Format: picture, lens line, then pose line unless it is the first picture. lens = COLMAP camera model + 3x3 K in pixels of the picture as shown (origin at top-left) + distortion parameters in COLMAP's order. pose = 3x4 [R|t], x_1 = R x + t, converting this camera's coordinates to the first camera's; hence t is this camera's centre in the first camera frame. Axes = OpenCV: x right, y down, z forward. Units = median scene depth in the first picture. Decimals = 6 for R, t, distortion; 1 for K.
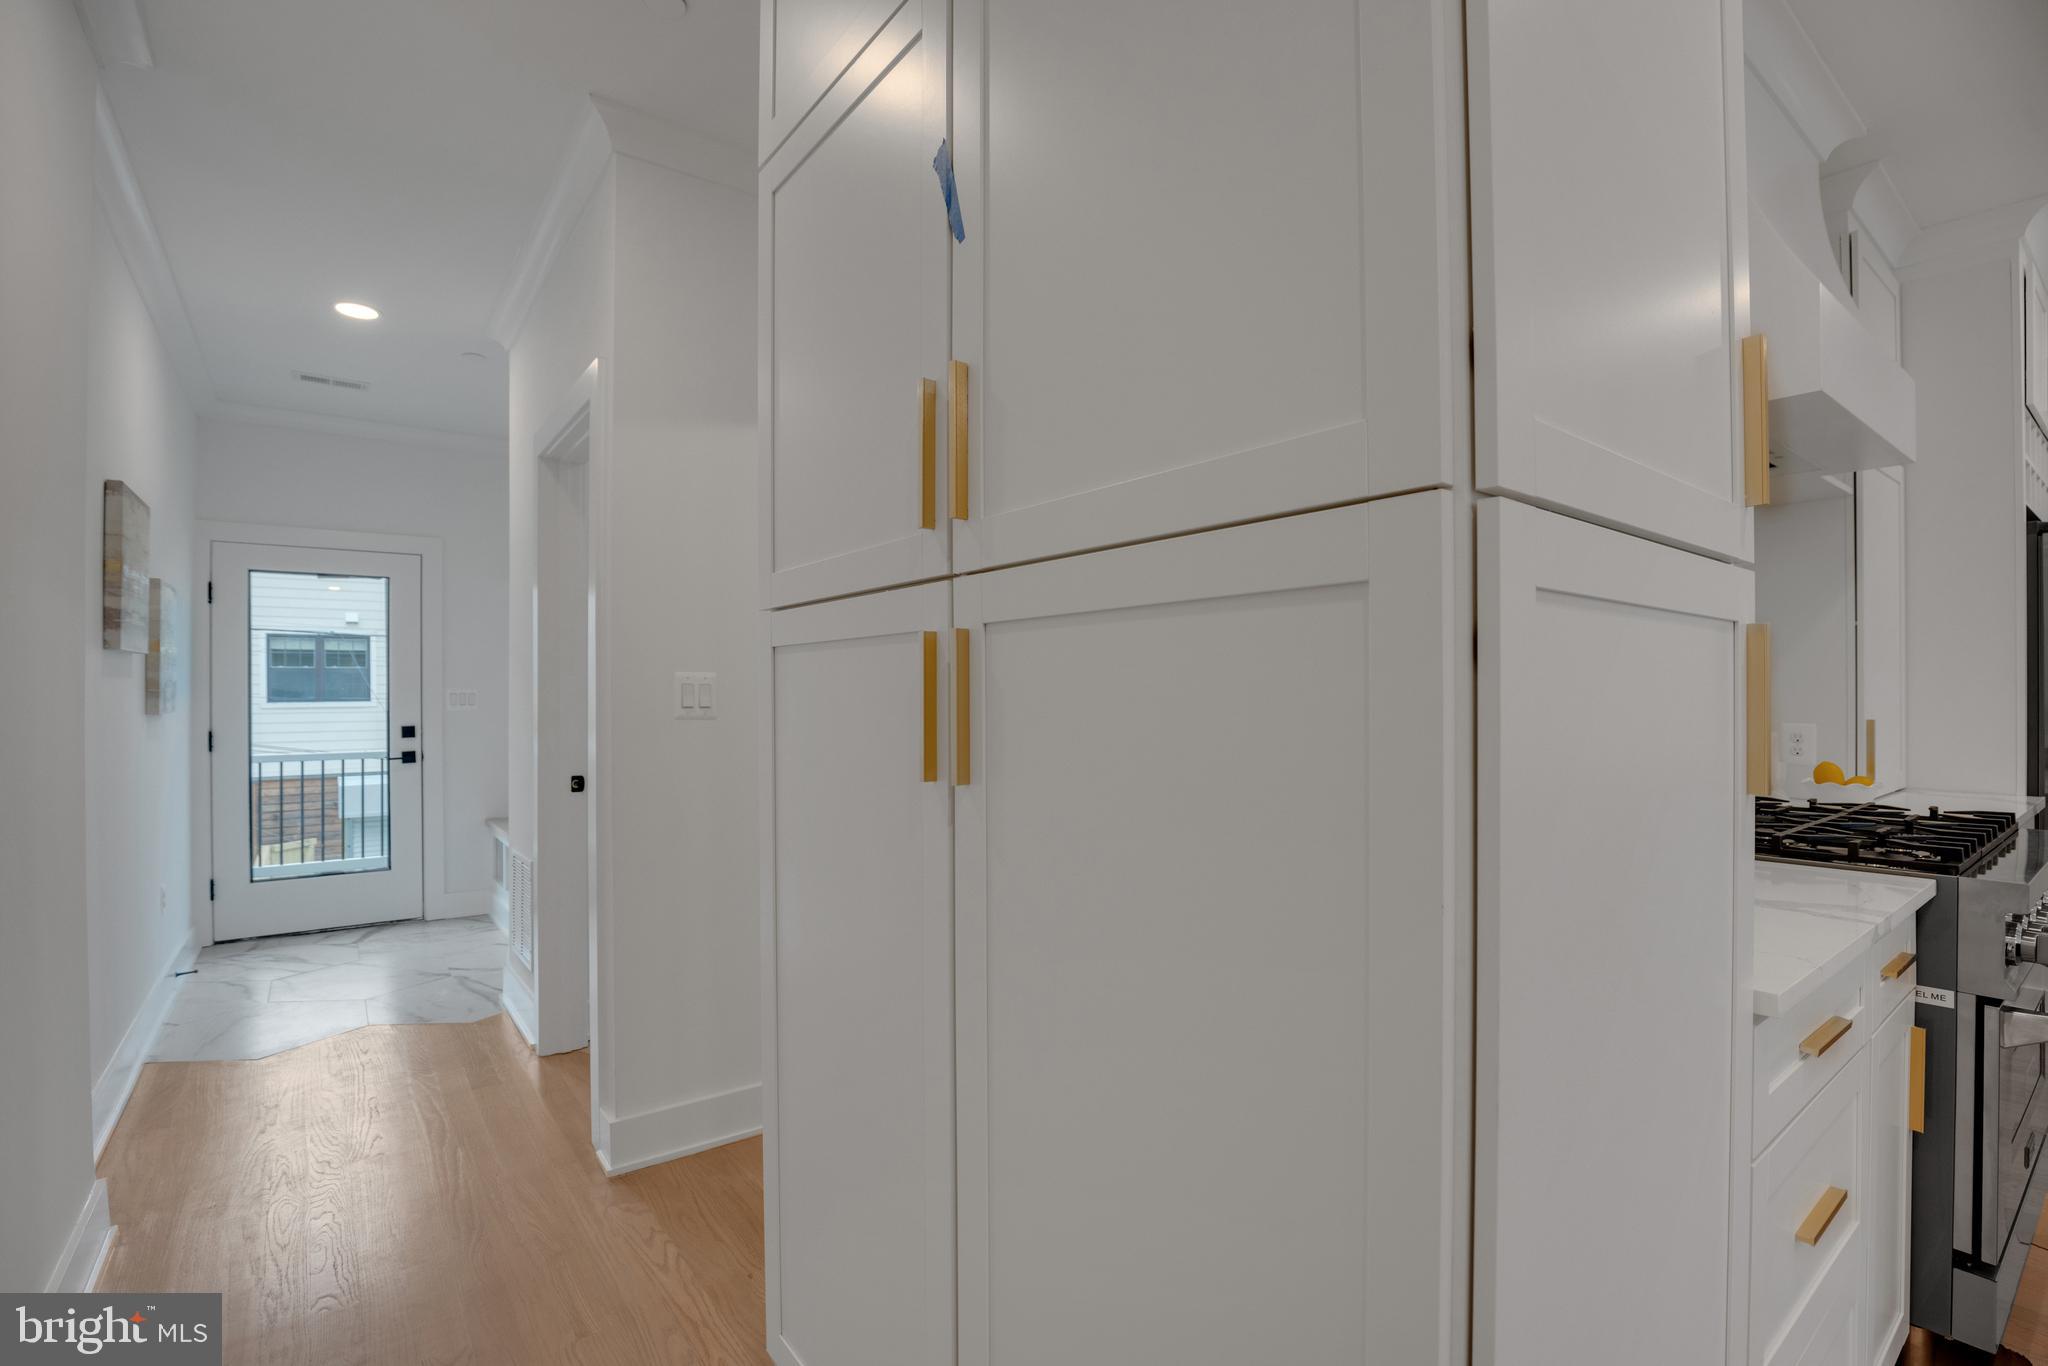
lens RADIAL K [[935.4, 0, 1027.0], [0, 935.4, 689.5], [0, 0, 1]] dist [-0.024080, 0.000123]
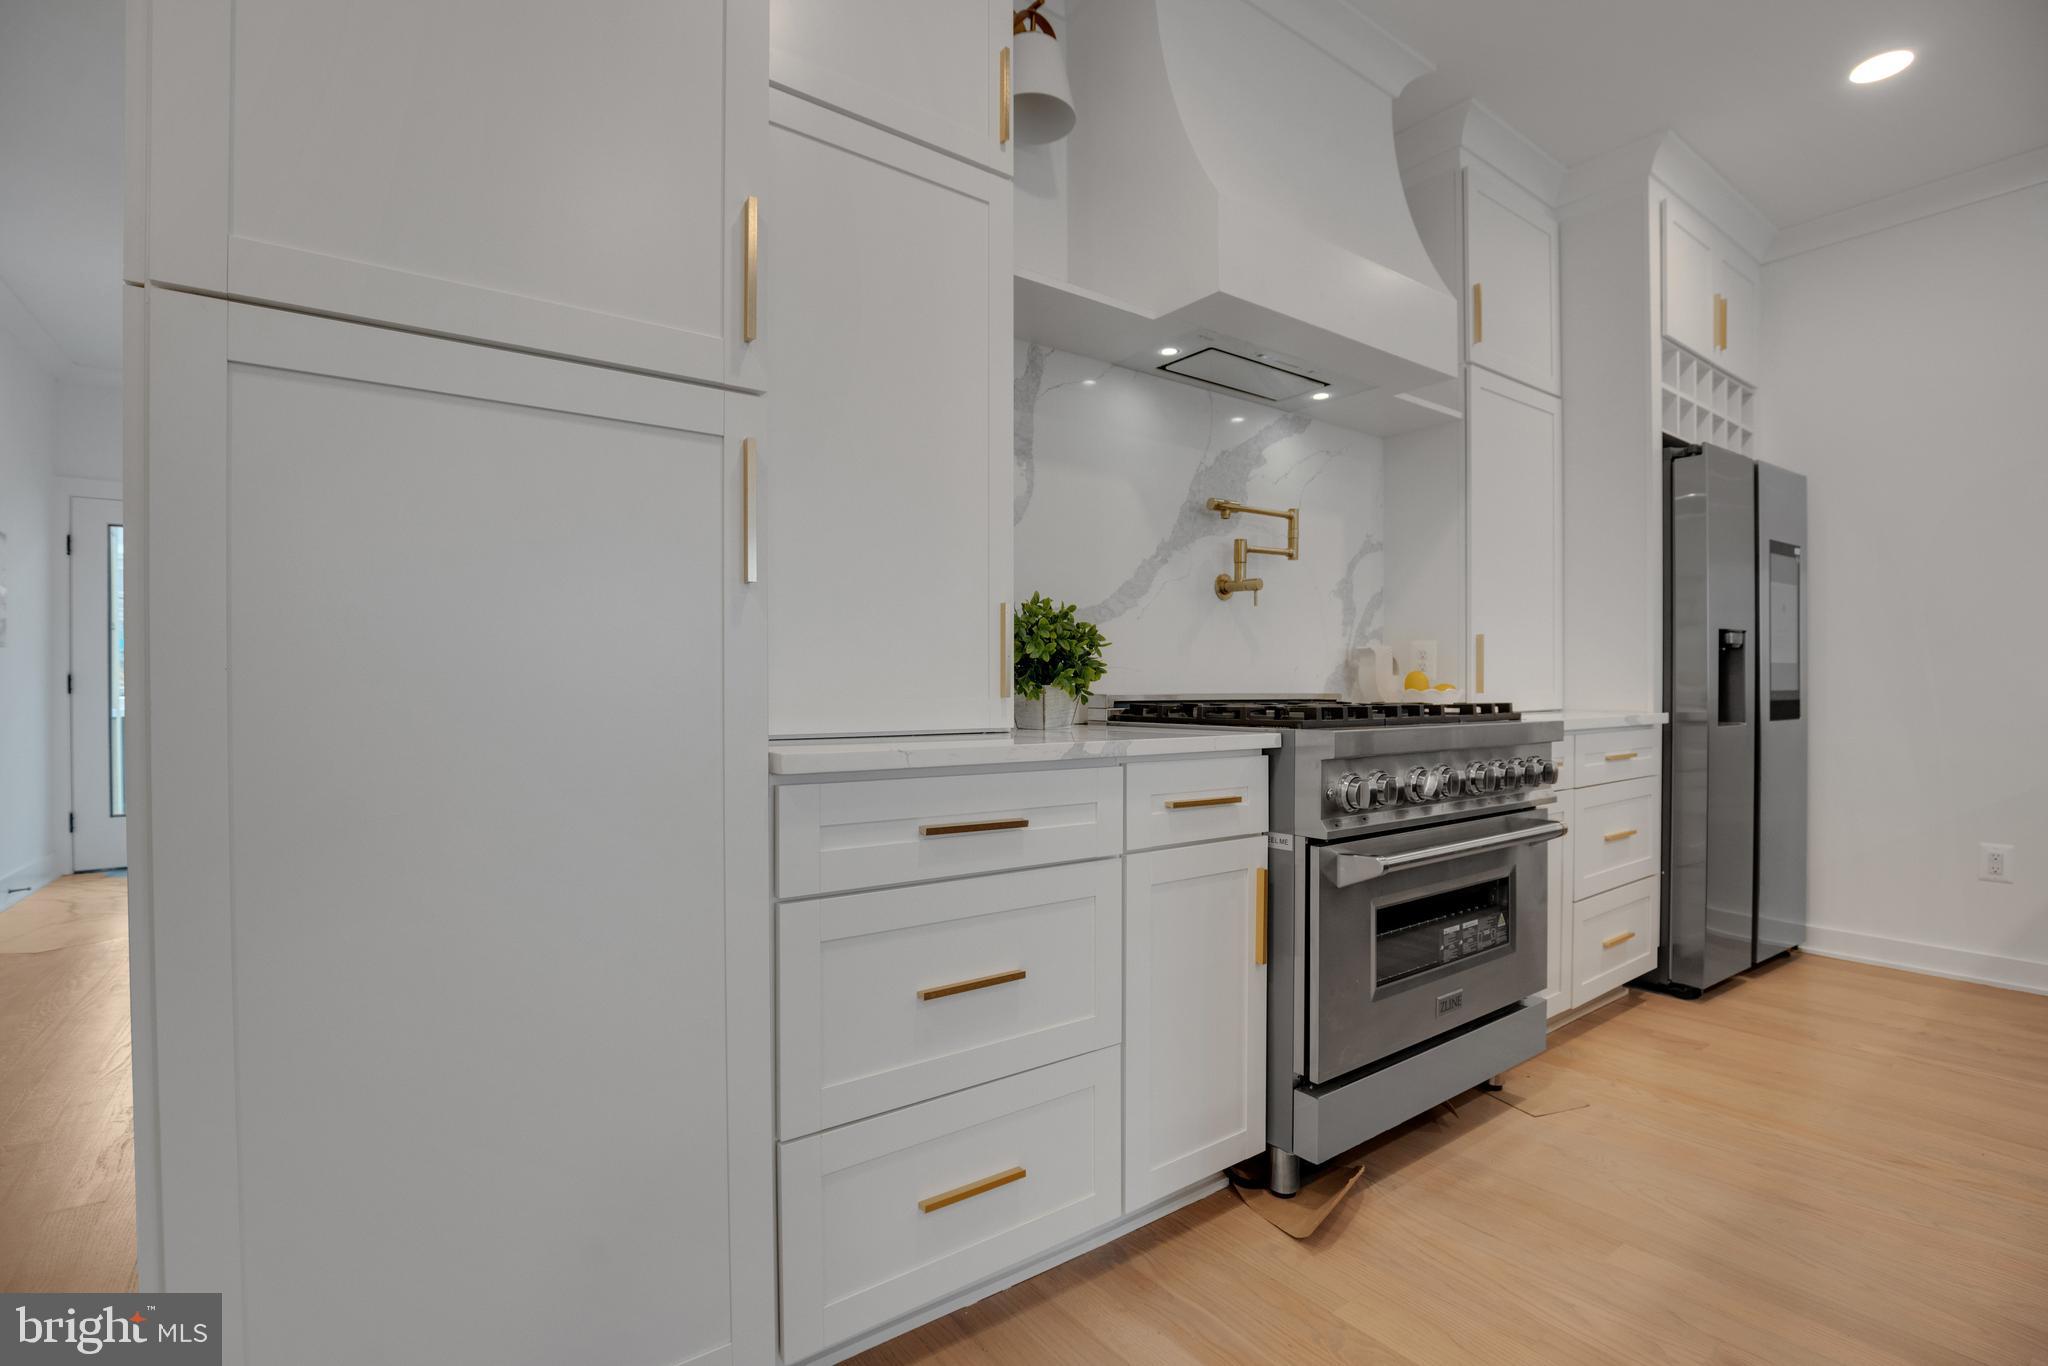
lens RADIAL K [[954.9, 0, 1026.5], [0, 954.9, 691.3], [0, 0, 1]] dist [-0.037136, -0.000026]
pose [[0.999859, 0.003343, -0.016462, 0.423926], [-0.003163, 0.999936, 0.010900, 0.087393], [0.016498, -0.010847, 0.999805, -0.085043]]
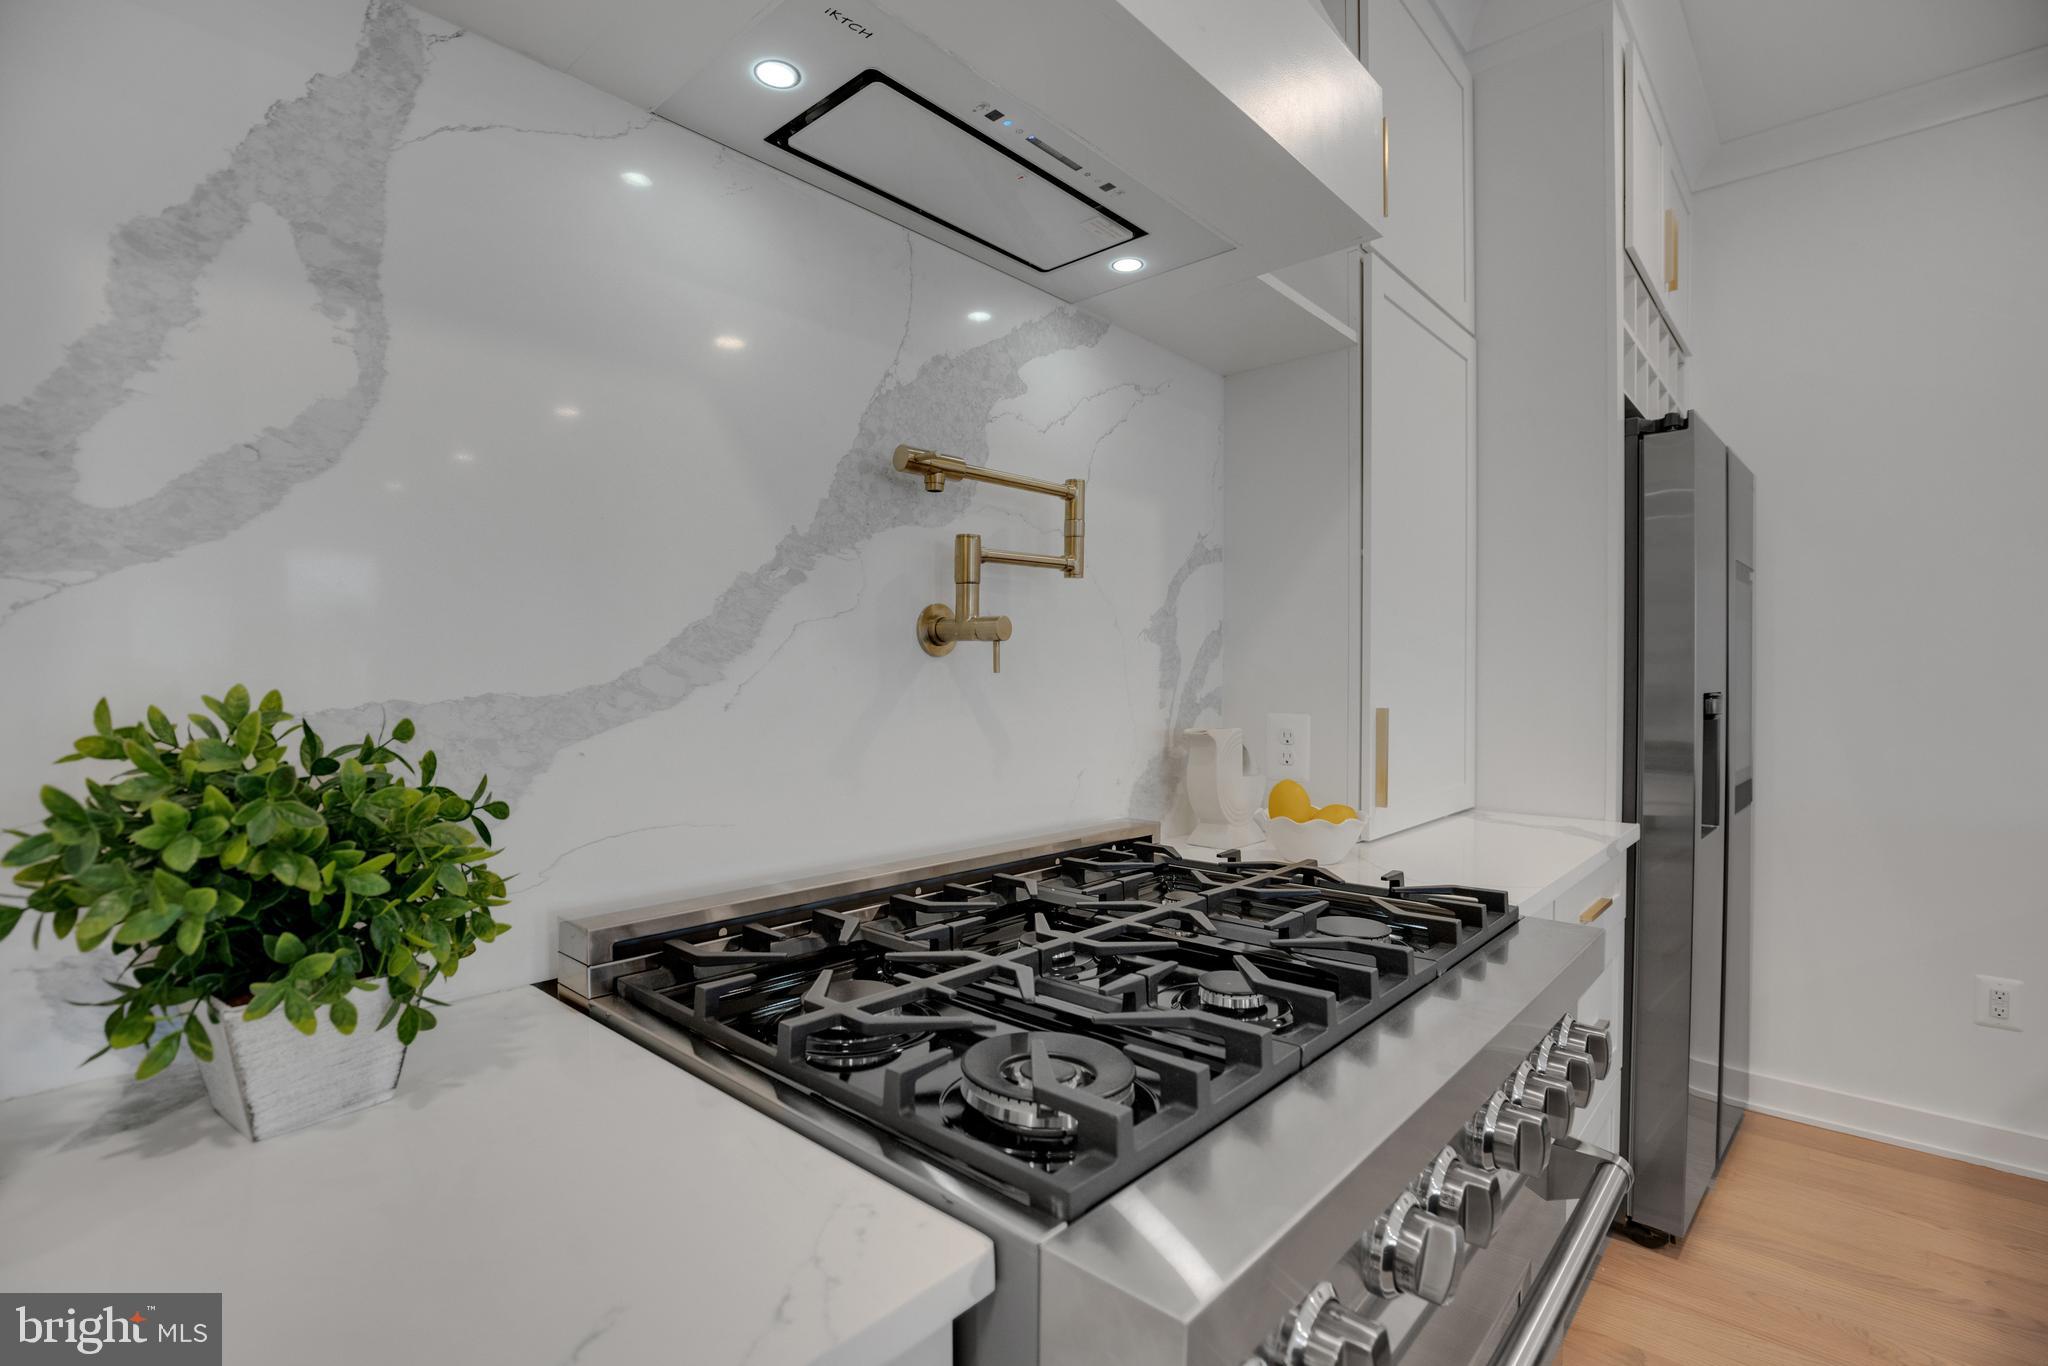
lens RADIAL K [[969.8, 0, 1024.0], [0, 969.8, 683.0], [0, 0, 1]] dist [-0.043035, 0.000083]
pose [[0.982672, 0.006788, 0.185228, 0.563492], [-0.008160, 0.999945, 0.006647, 0.013156], [-0.185172, -0.008044, 0.982673, 0.407556]]
